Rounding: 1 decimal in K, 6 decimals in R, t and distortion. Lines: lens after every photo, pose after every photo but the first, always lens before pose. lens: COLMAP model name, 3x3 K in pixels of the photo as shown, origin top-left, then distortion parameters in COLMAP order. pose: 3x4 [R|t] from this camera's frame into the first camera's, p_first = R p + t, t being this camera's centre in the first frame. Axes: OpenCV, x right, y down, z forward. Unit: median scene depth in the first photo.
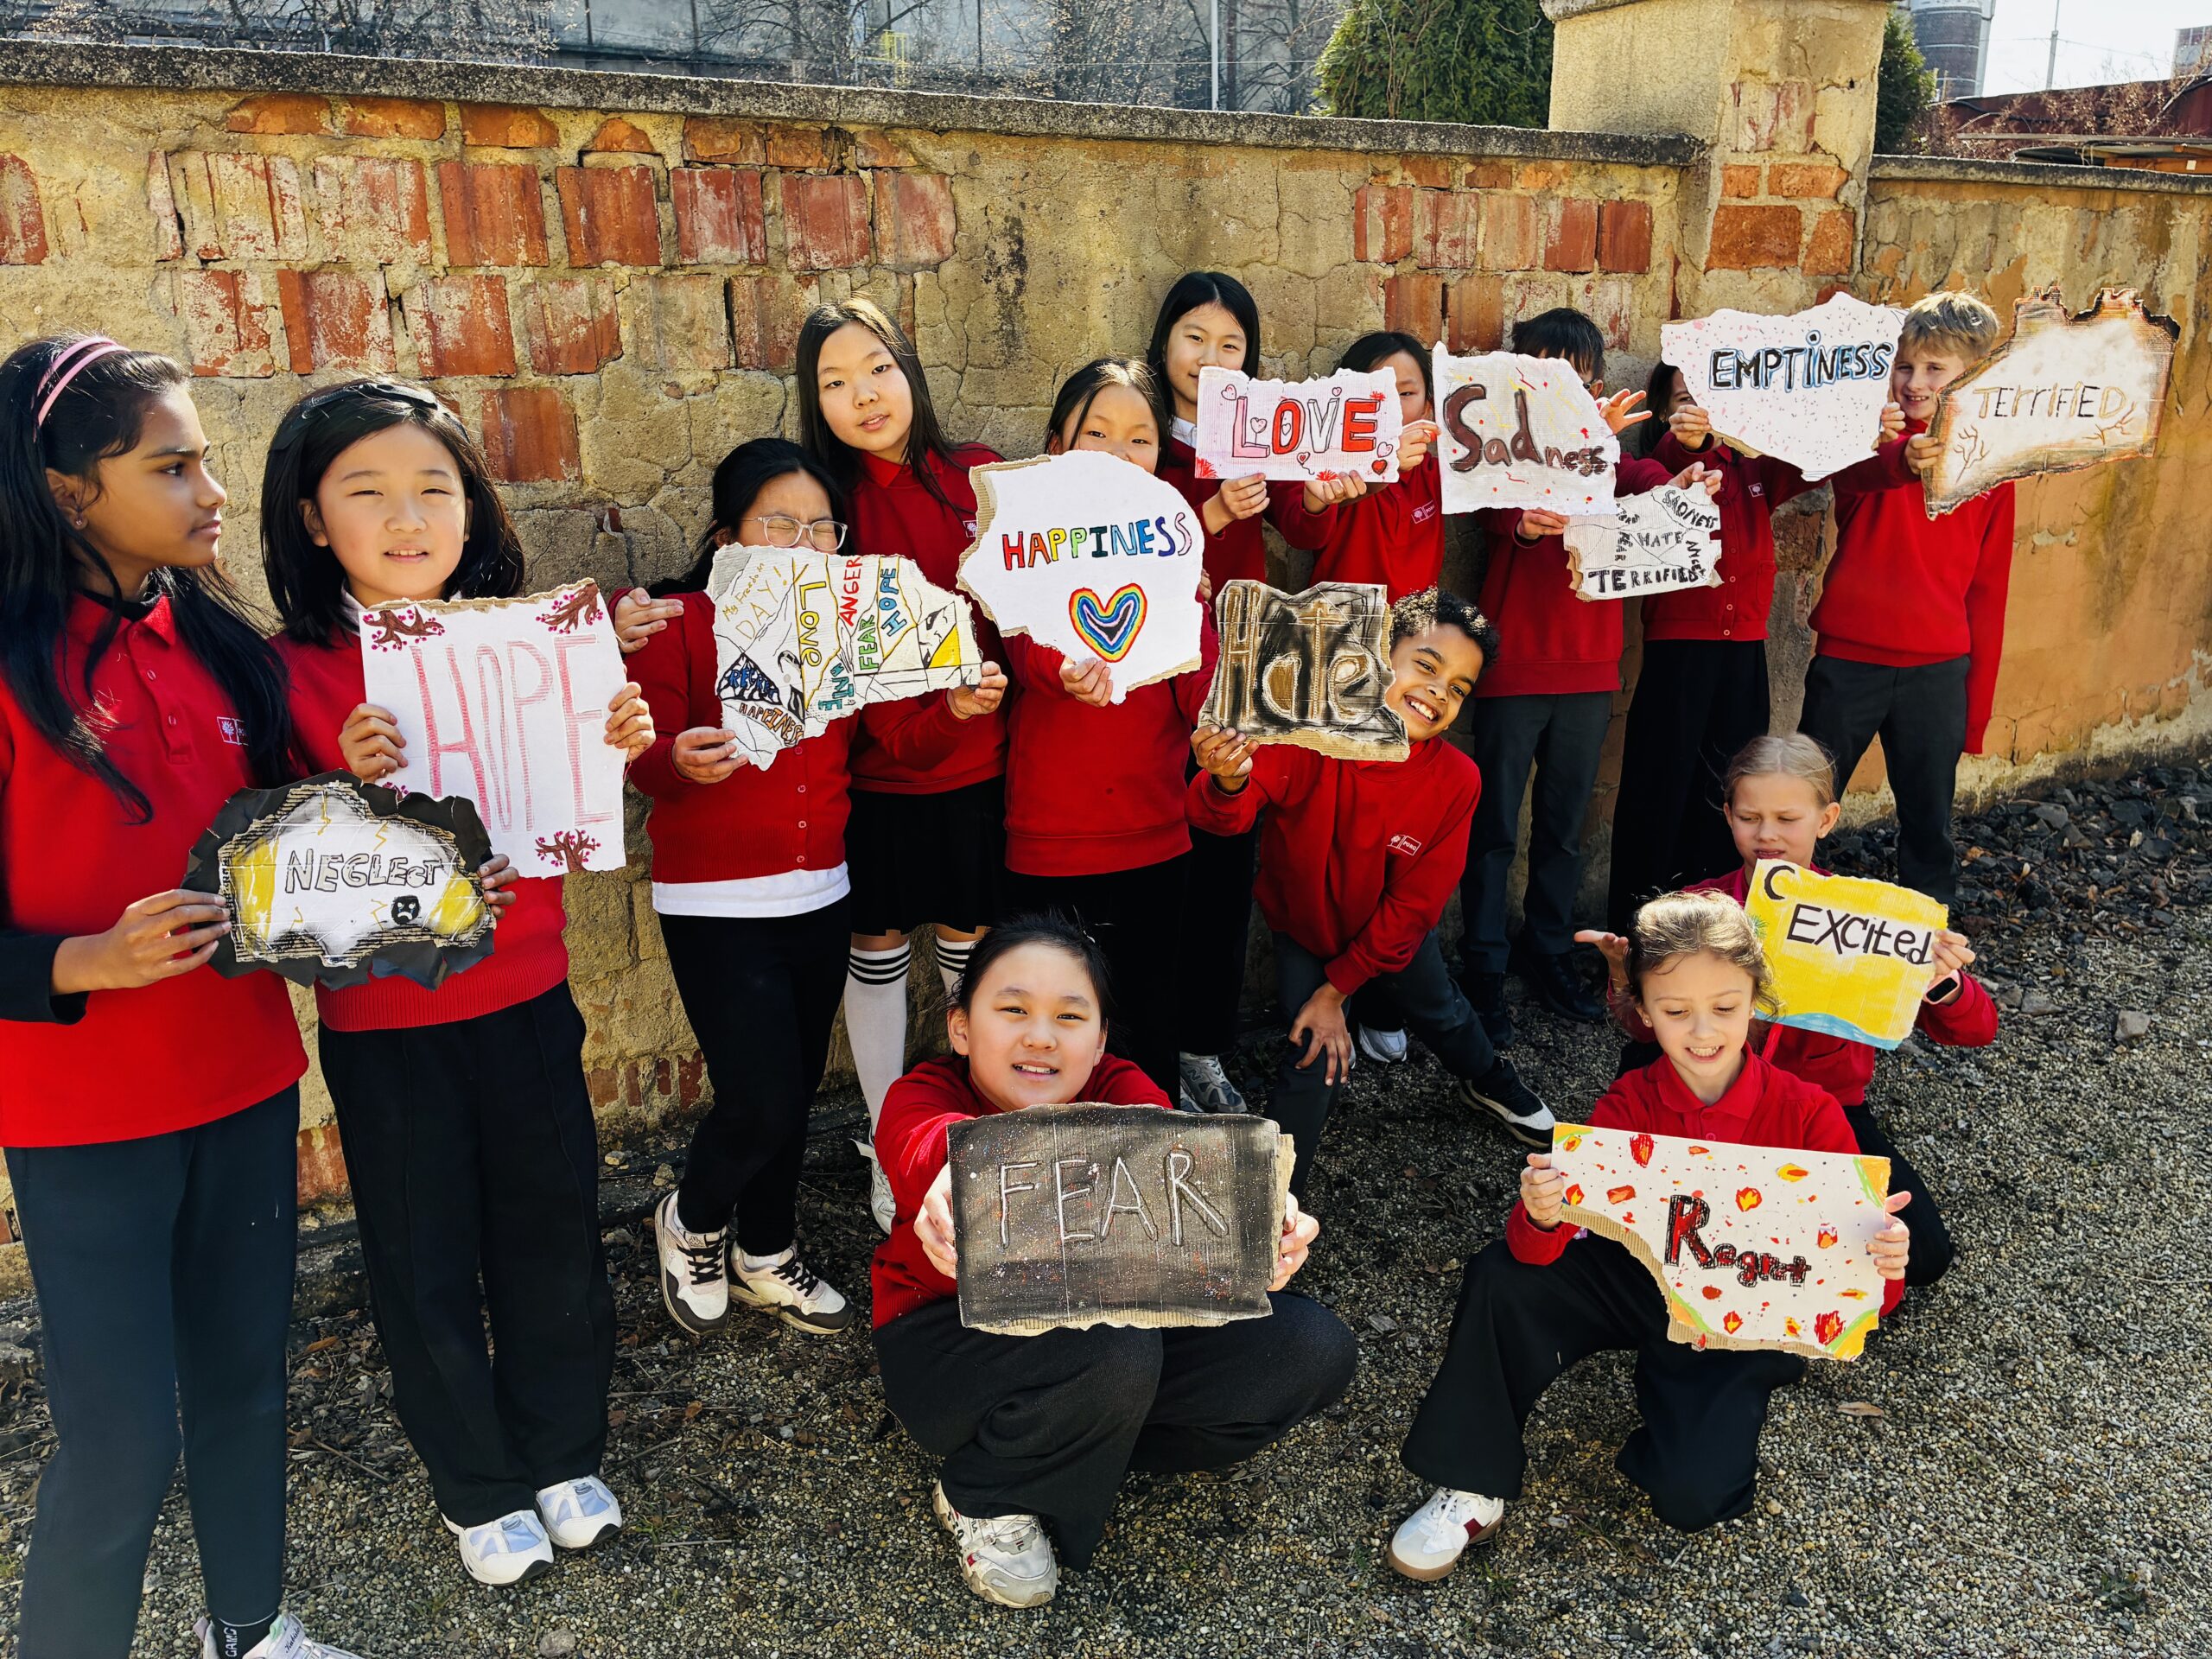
lens RADIAL K [[1658.9, 0, 1106.1], [0, 1658.9, 816.9], [0, 0, 1]] dist [0.030515, -0.042262]
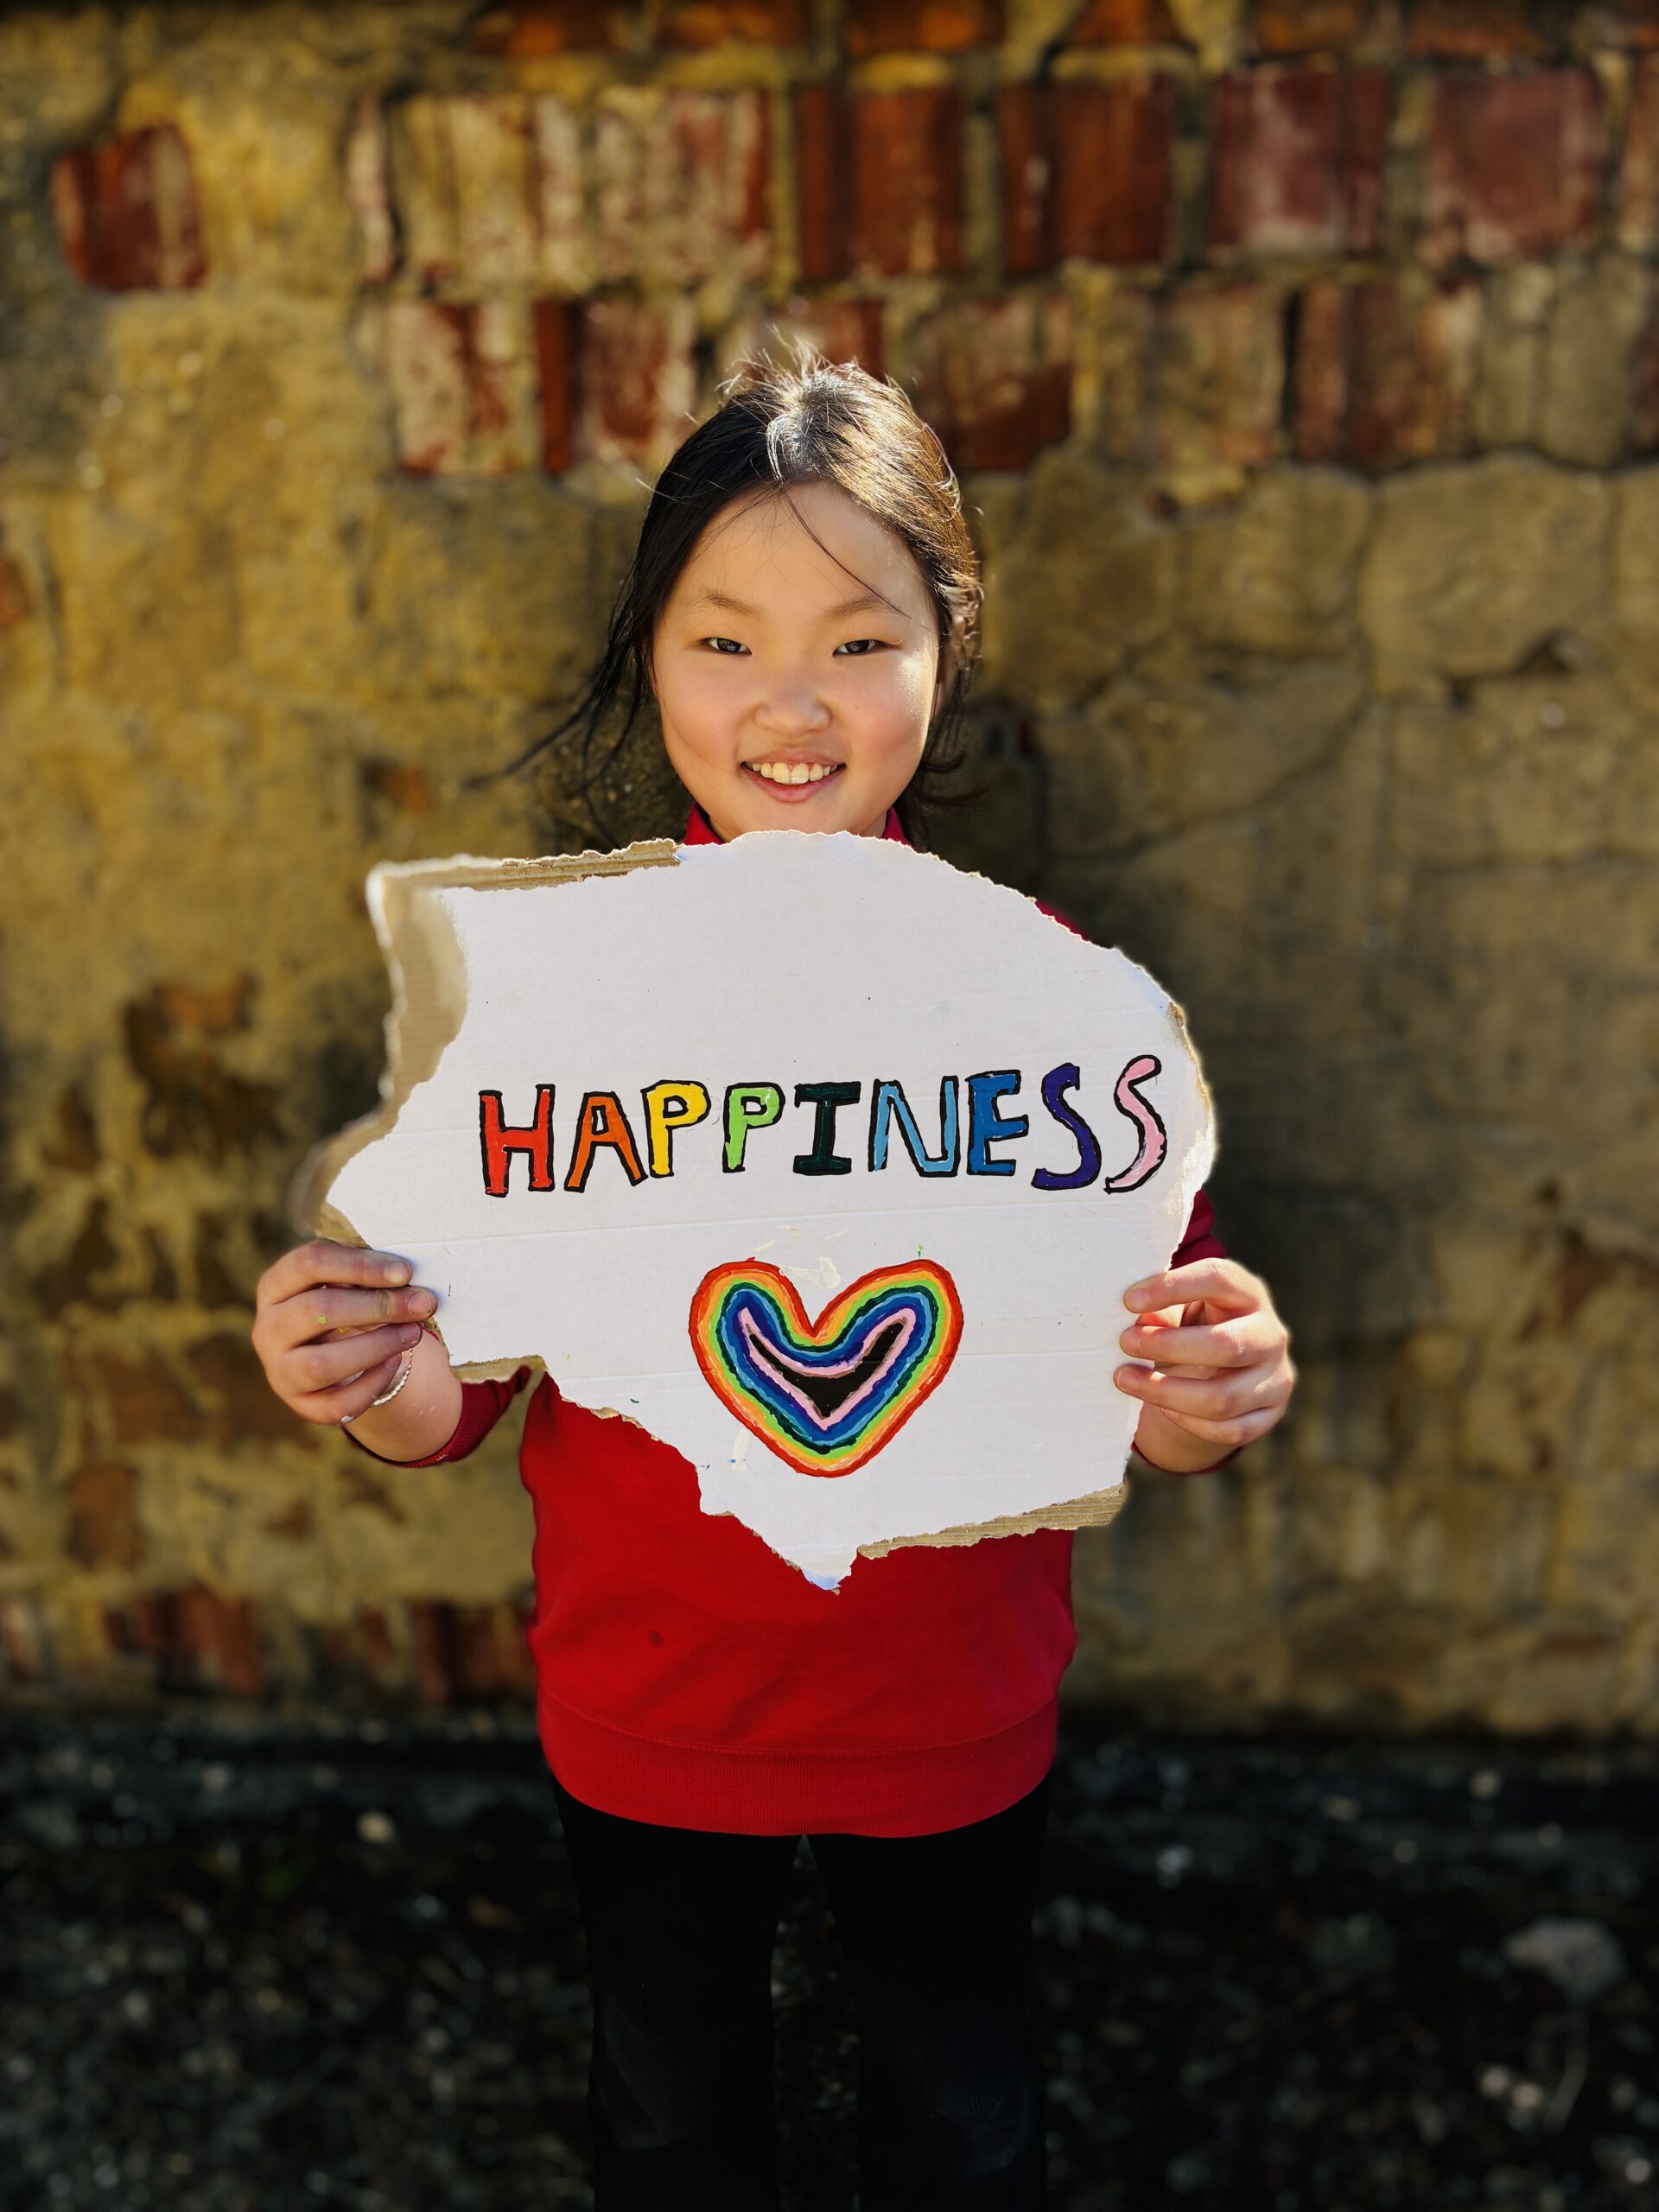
lens RADIAL K [[1658.9, 0, 818.9], [0, 1658.9, 1087.9], [0, 0, 1]] dist [0.030515, -0.042262]
pose [[0.841534, 0.159821, -0.516021, -0.042175], [-0.147929, 0.986898, 0.064415, -0.086618], [0.519555, 0.022127, 0.854150, 0.482600]]
